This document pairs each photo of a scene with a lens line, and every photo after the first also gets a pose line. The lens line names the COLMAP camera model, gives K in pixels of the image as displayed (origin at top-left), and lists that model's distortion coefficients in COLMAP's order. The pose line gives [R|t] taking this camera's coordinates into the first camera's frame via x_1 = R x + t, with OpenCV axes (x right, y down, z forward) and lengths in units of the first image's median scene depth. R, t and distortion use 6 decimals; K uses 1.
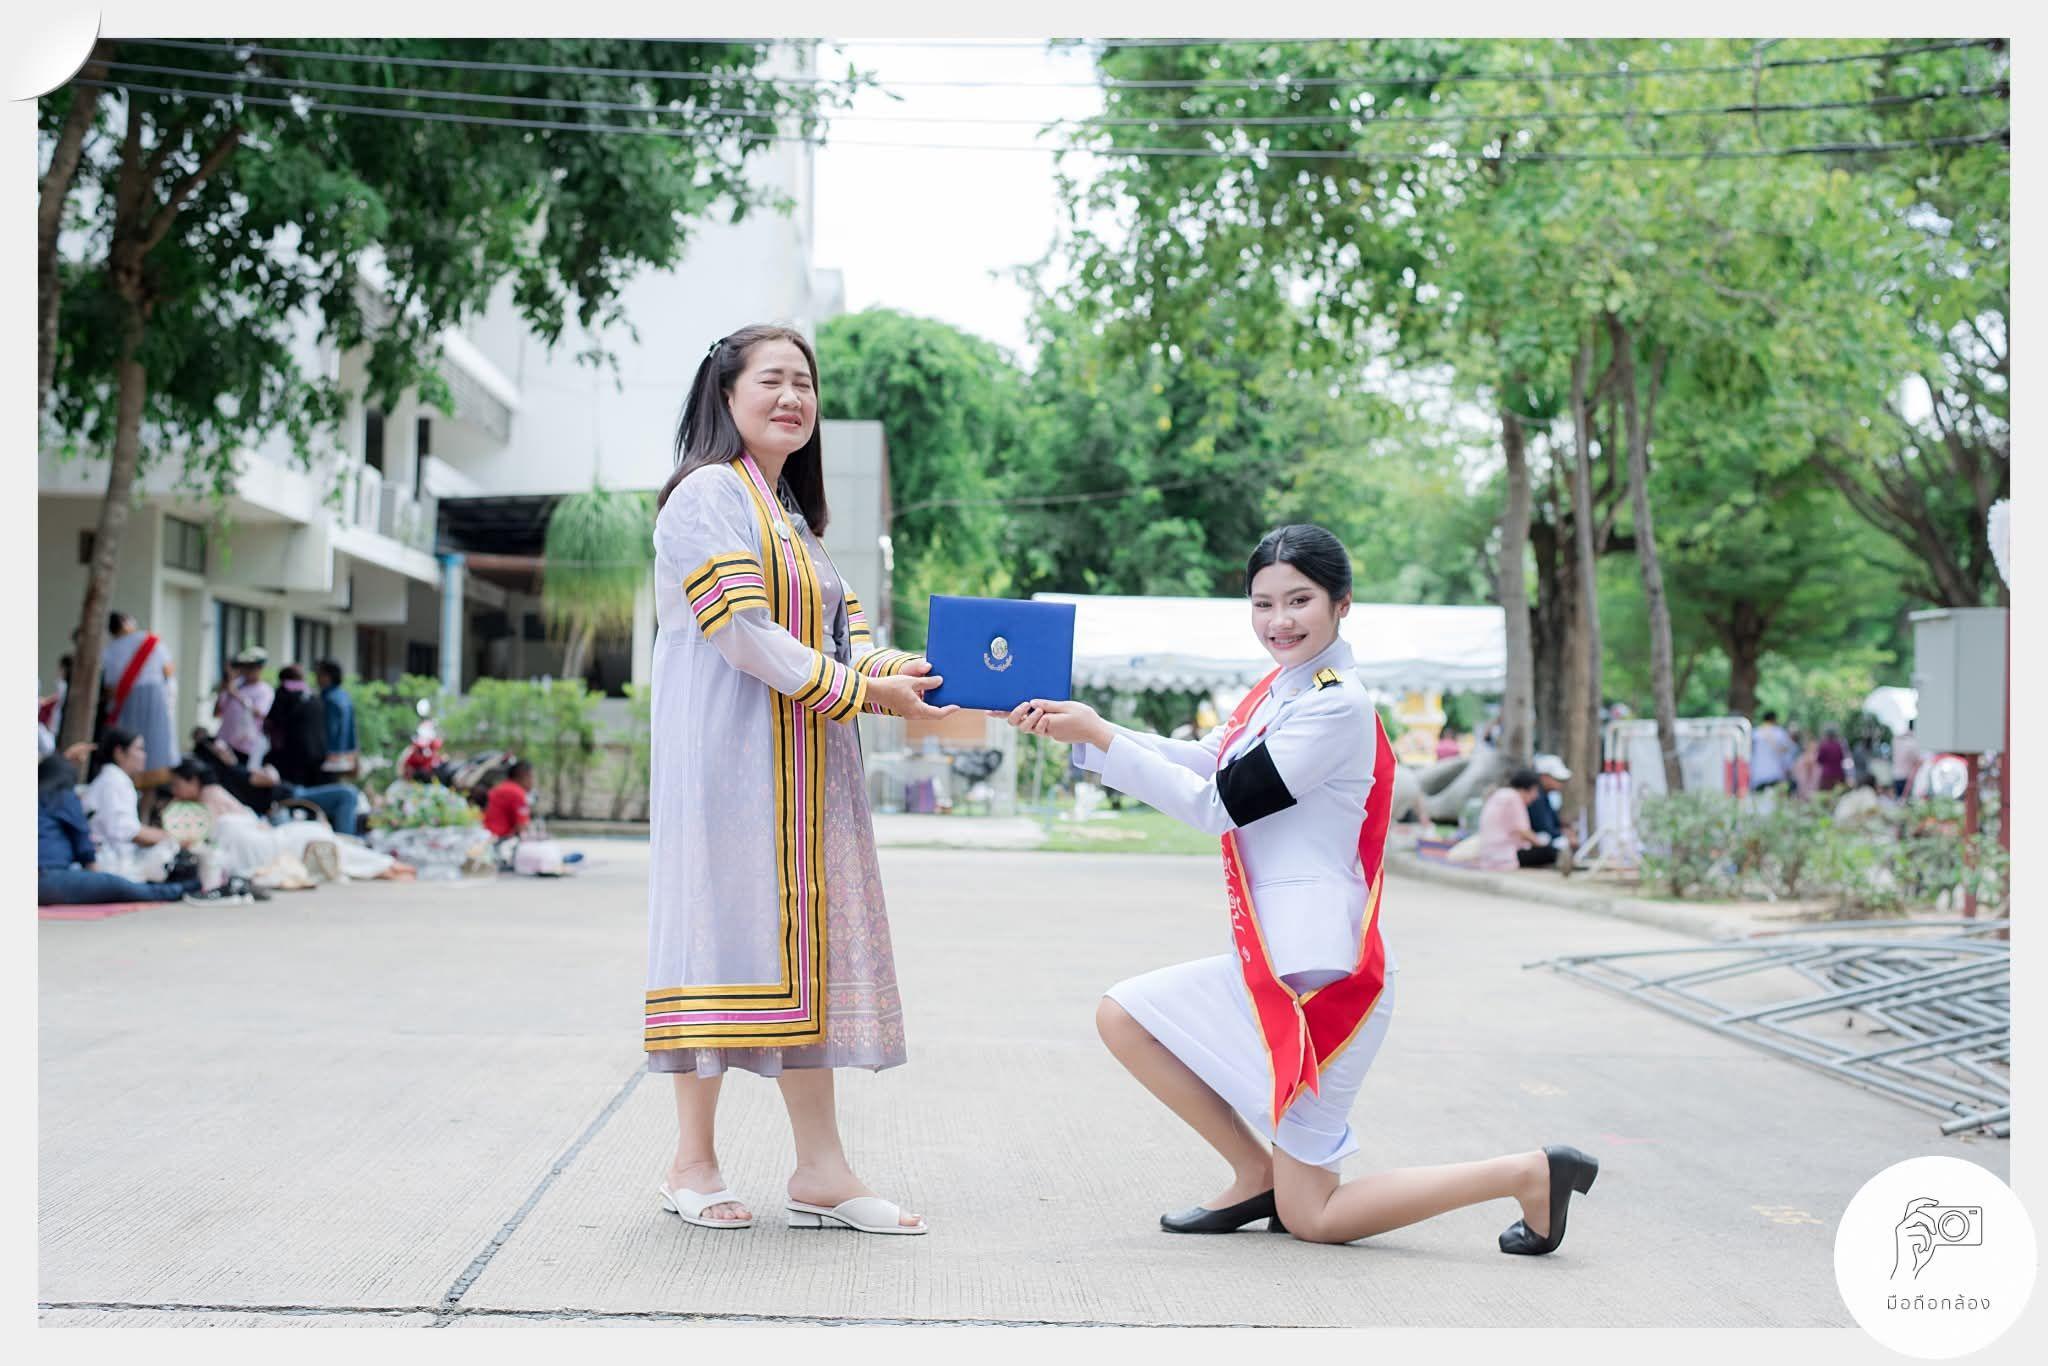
lens RADIAL K [[2991.8, 0, 1024.0], [0, 2991.8, 683.0], [0, 0, 1]] dist [-0.012387, 0.106572]
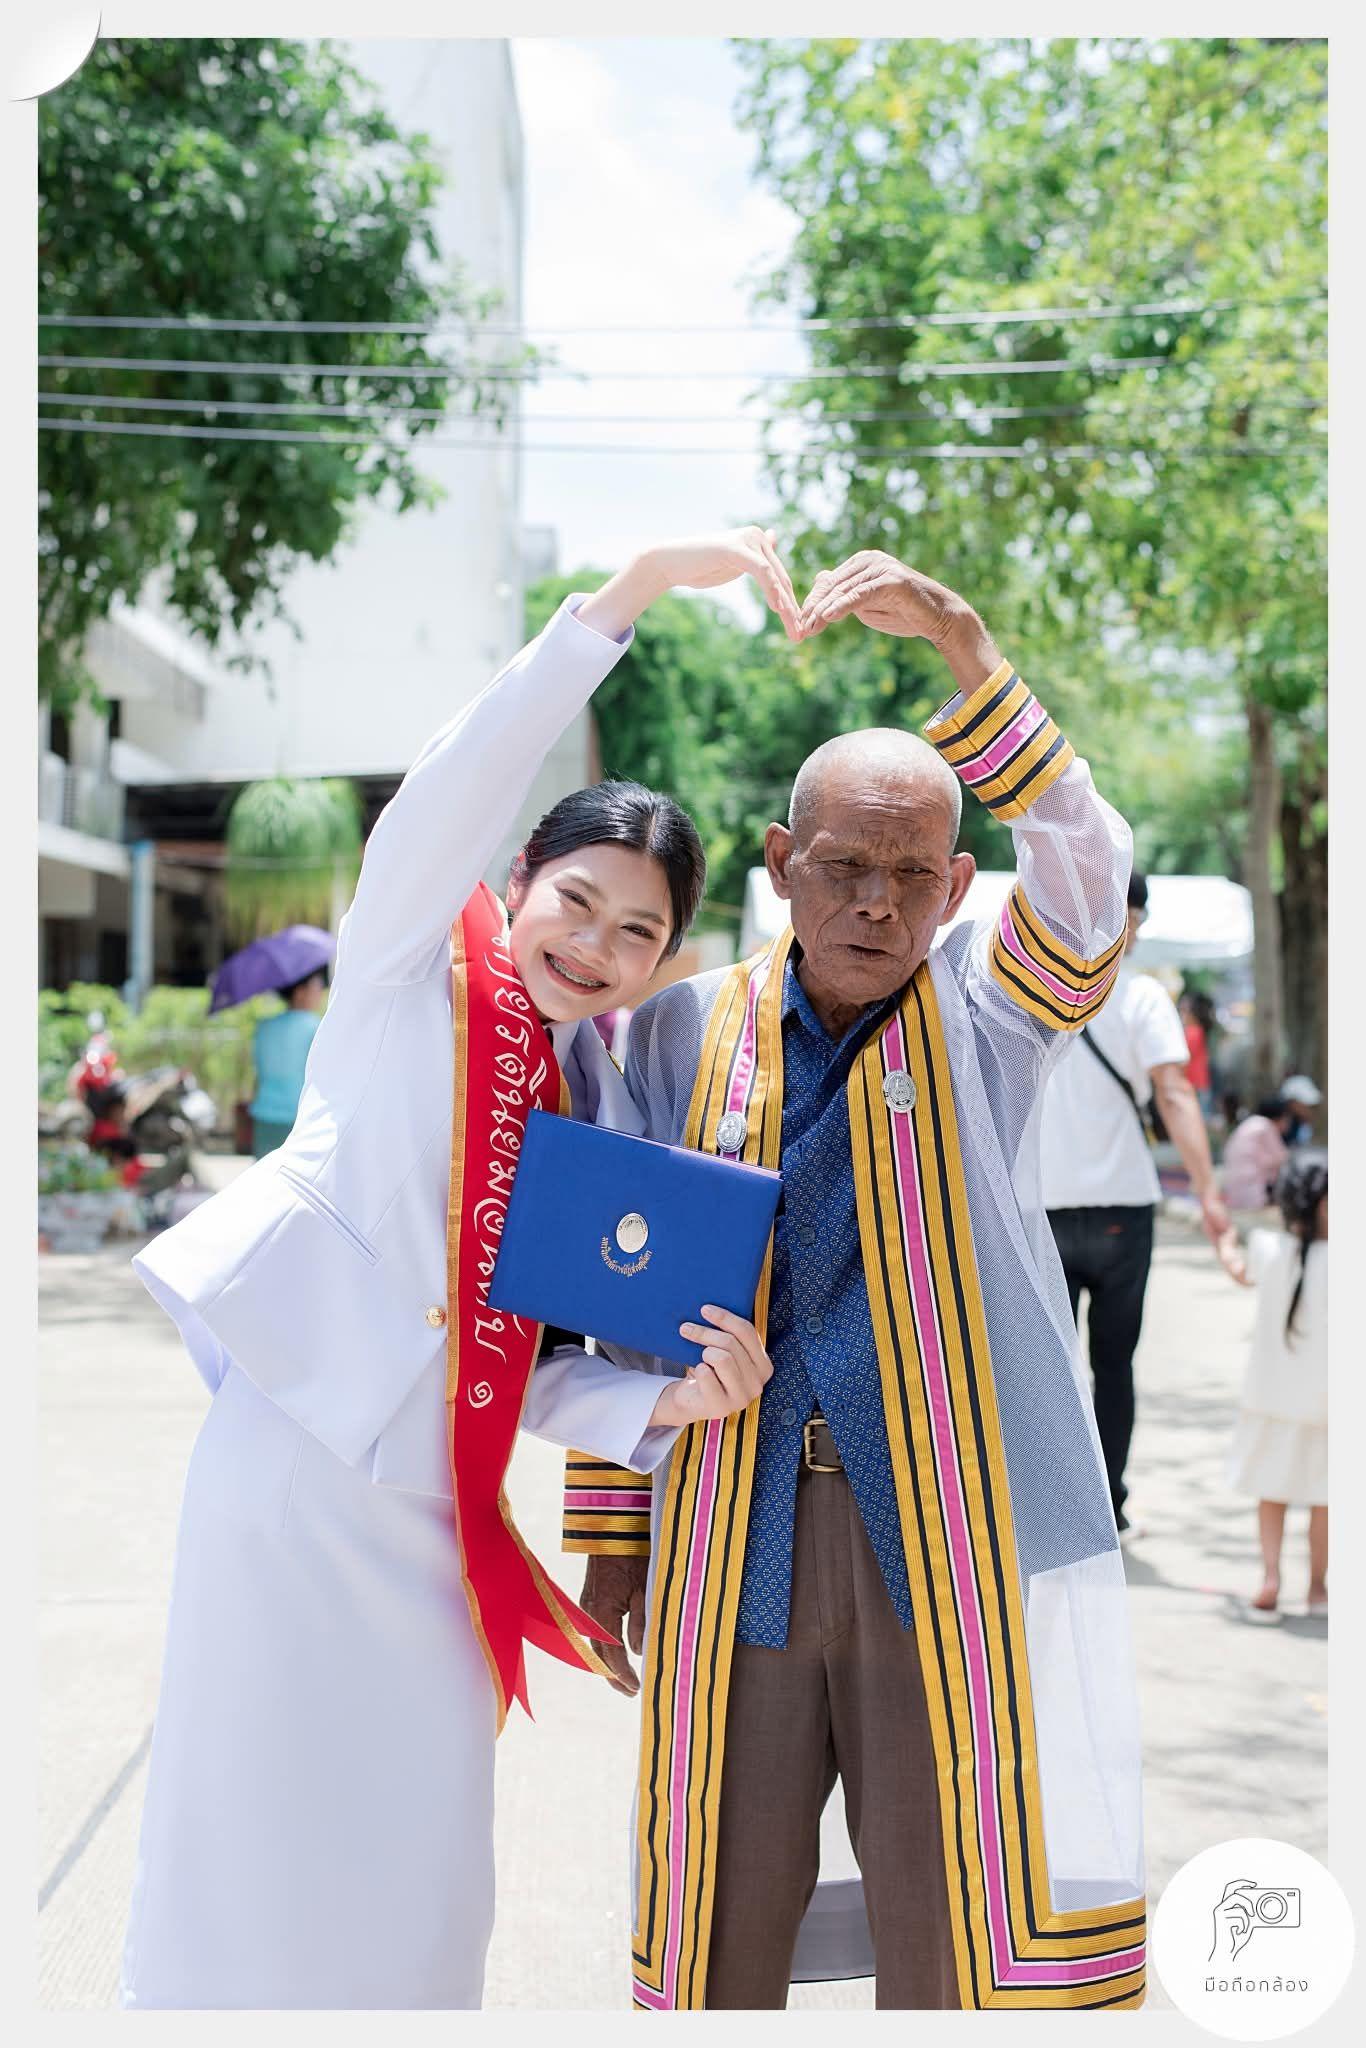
lens RADIAL K [[2945.1, 0, 683.0], [0, 2945.1, 1024.0], [0, 0, 1]] dist [-0.042293, 0.147577]
pose [[0.999577, -0.008858, -0.027714, 0.009943], [0.009914, 0.999221, 0.038209, -0.025788], [0.027354, -0.038467, 0.998885, 0.085117]]
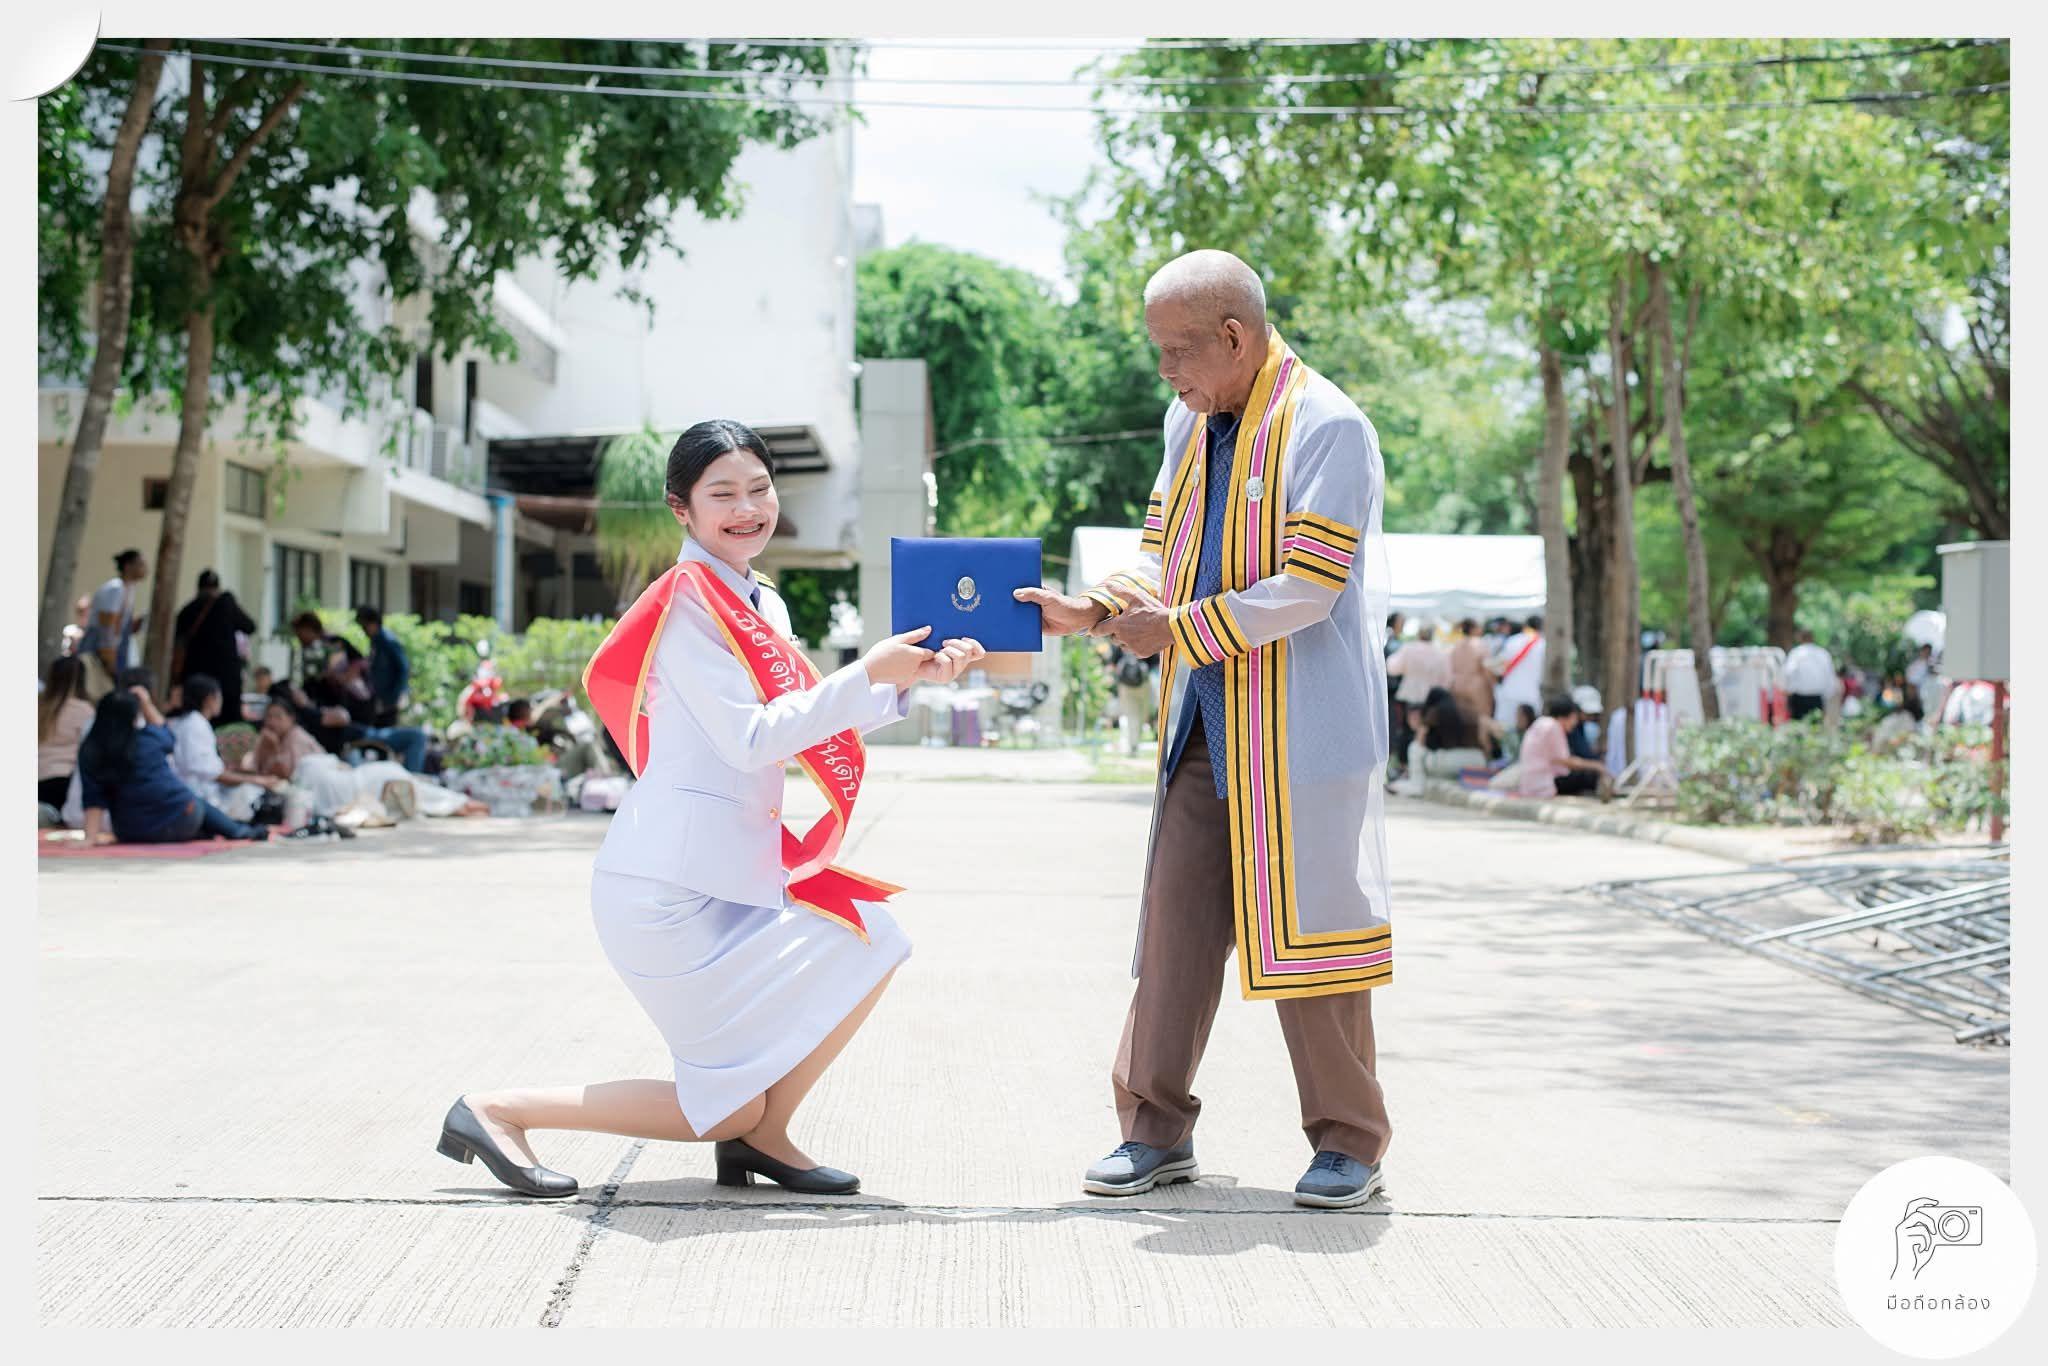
lens RADIAL K [[3012.9, 0, 1024.0], [0, 3012.9, 683.0], [0, 0, 1]] dist [-0.000280, 0.010148]
pose [[0.999886, -0.009601, -0.011657, -0.004440], [0.009871, 0.999678, 0.023376, -0.002193], [0.011429, -0.023488, 0.999659, -0.026730]]
